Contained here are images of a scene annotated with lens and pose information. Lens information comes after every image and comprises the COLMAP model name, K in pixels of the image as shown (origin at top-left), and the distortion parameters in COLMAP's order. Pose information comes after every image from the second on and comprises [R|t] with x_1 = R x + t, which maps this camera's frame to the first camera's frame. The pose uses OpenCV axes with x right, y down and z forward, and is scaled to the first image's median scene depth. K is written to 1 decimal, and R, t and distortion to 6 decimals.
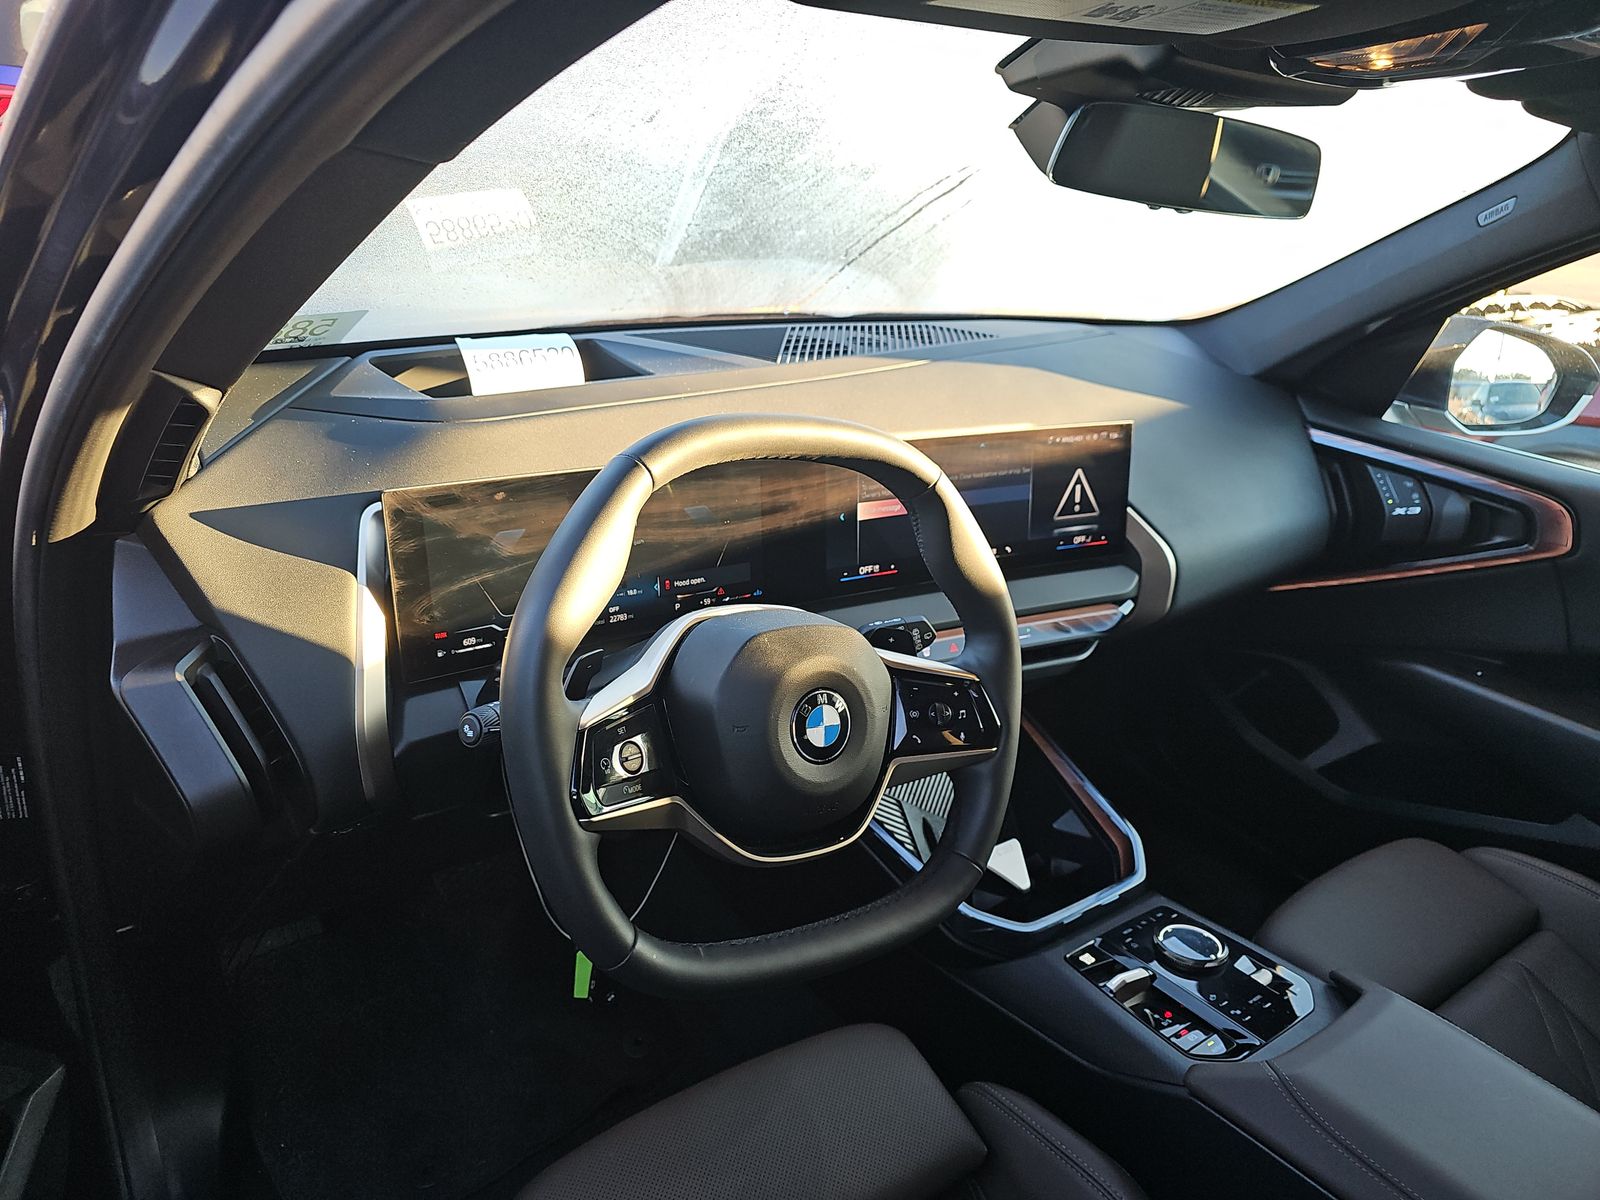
lens RADIAL K [[1096.2, 0, 805.2], [0, 1096.2, 595.6], [0, 0, 1]] dist [0.020827, -0.005270]
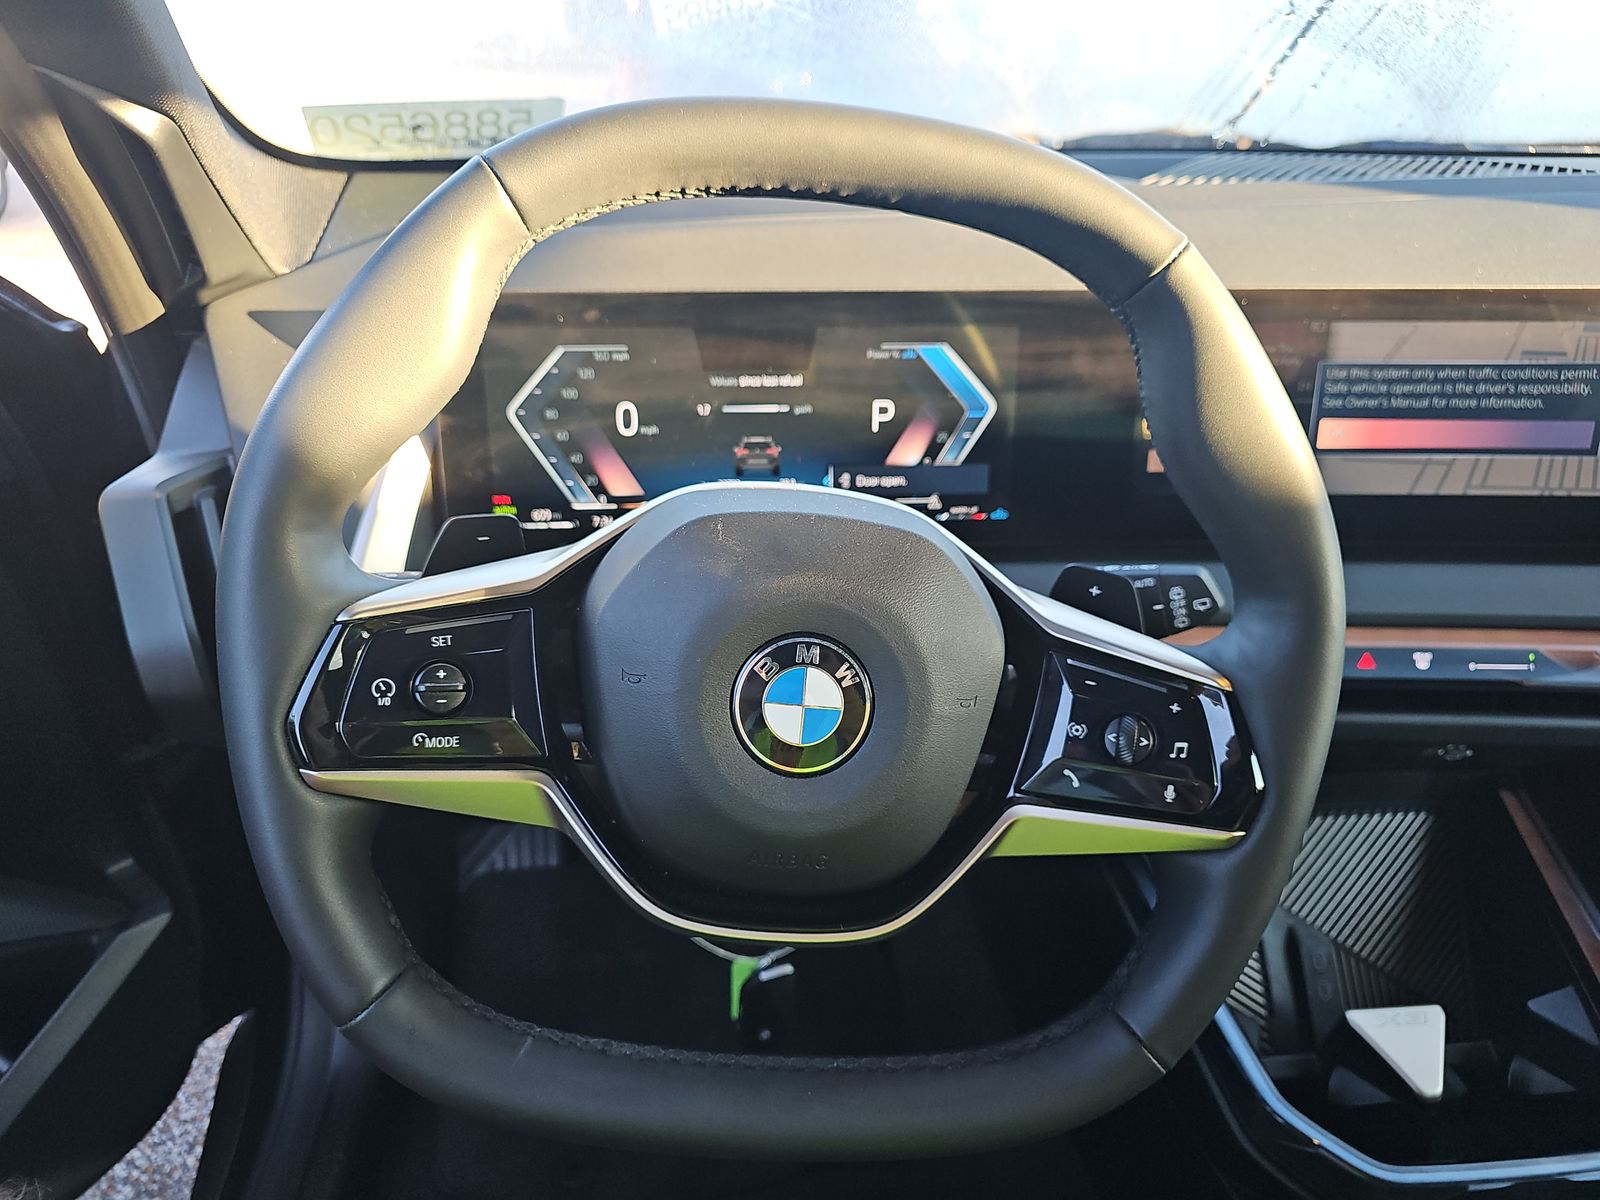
lens RADIAL K [[1096.2, 0, 805.2], [0, 1096.2, 595.6], [0, 0, 1]] dist [0.020827, -0.005270]
pose [[0.861350, 0.144743, -0.486956, 0.207773], [-0.135552, 0.989282, 0.054284, 0.030703], [0.489594, 0.019250, 0.871738, 0.432630]]
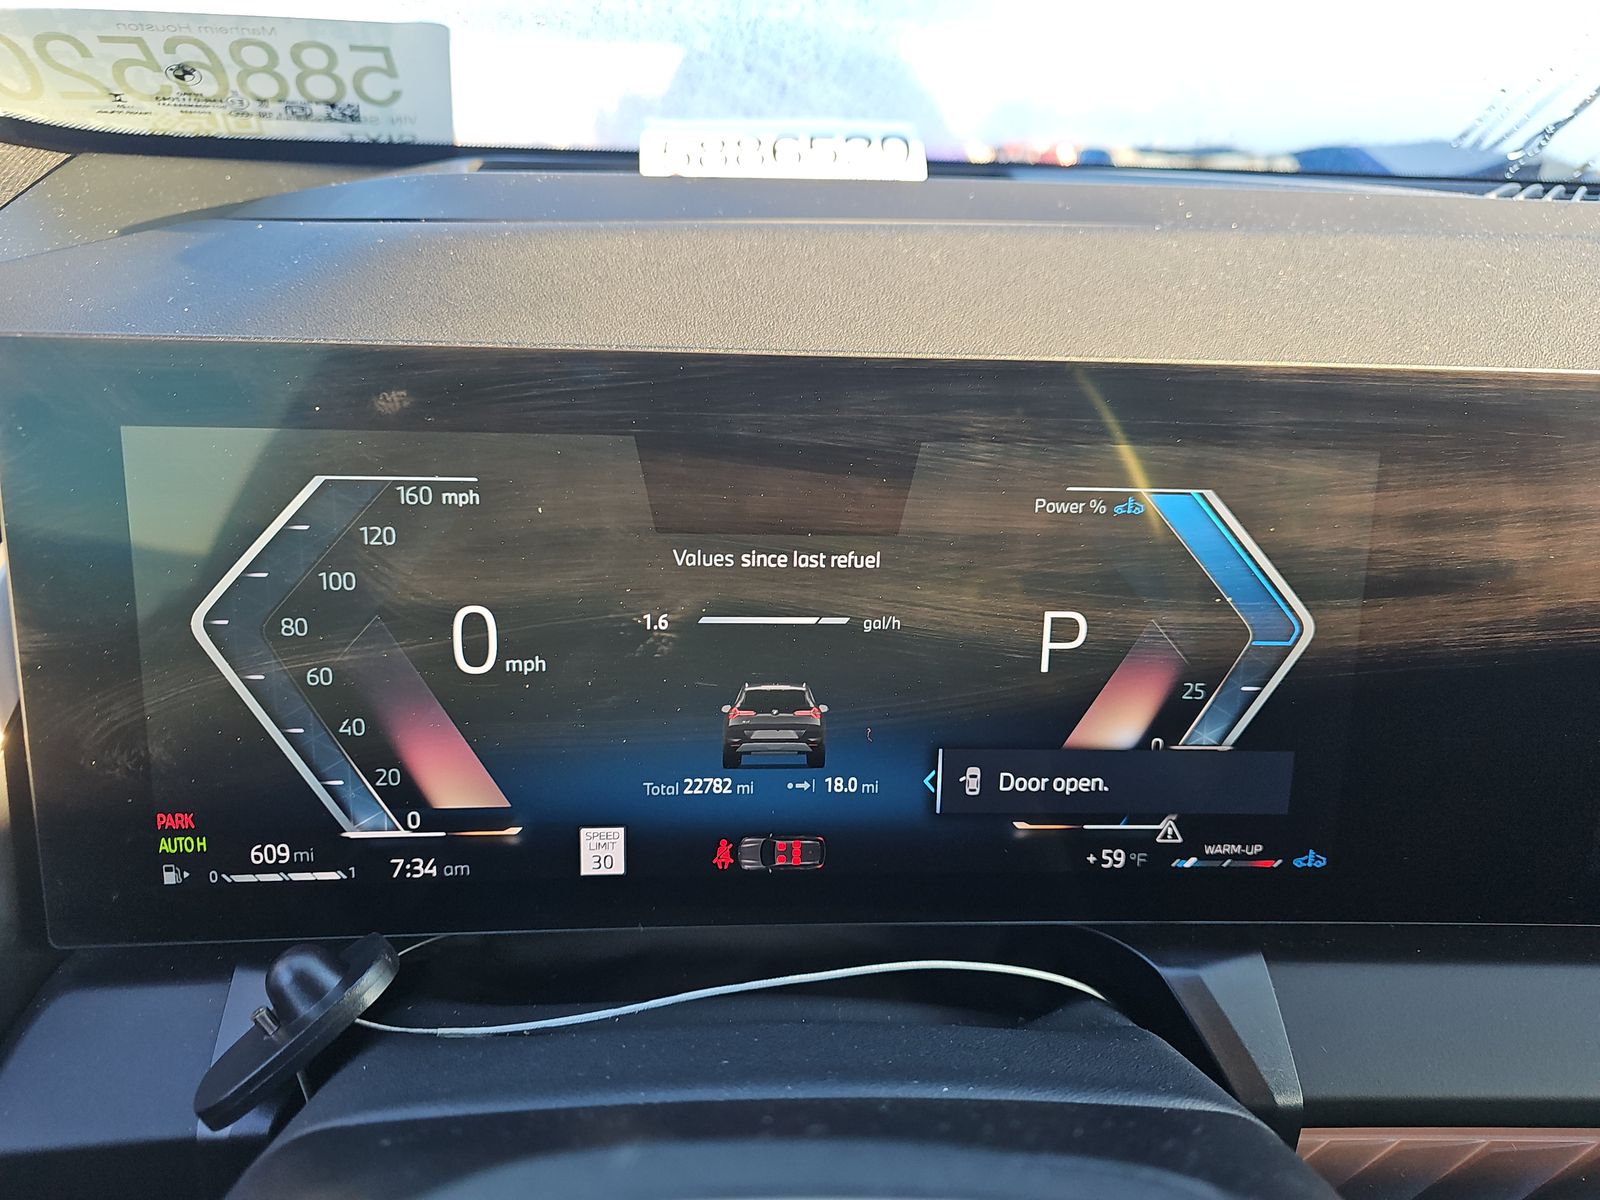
lens RADIAL K [[1049.5, 0, 792.3], [0, 1049.5, 564.1], [0, 0, 1]] dist [-0.000995, 0.001419]
pose [[0.849835, 0.114675, -0.514423, -0.030891], [-0.163154, 0.985339, -0.049880, -0.048584], [0.501161, 0.126320, 0.856085, 0.784473]]
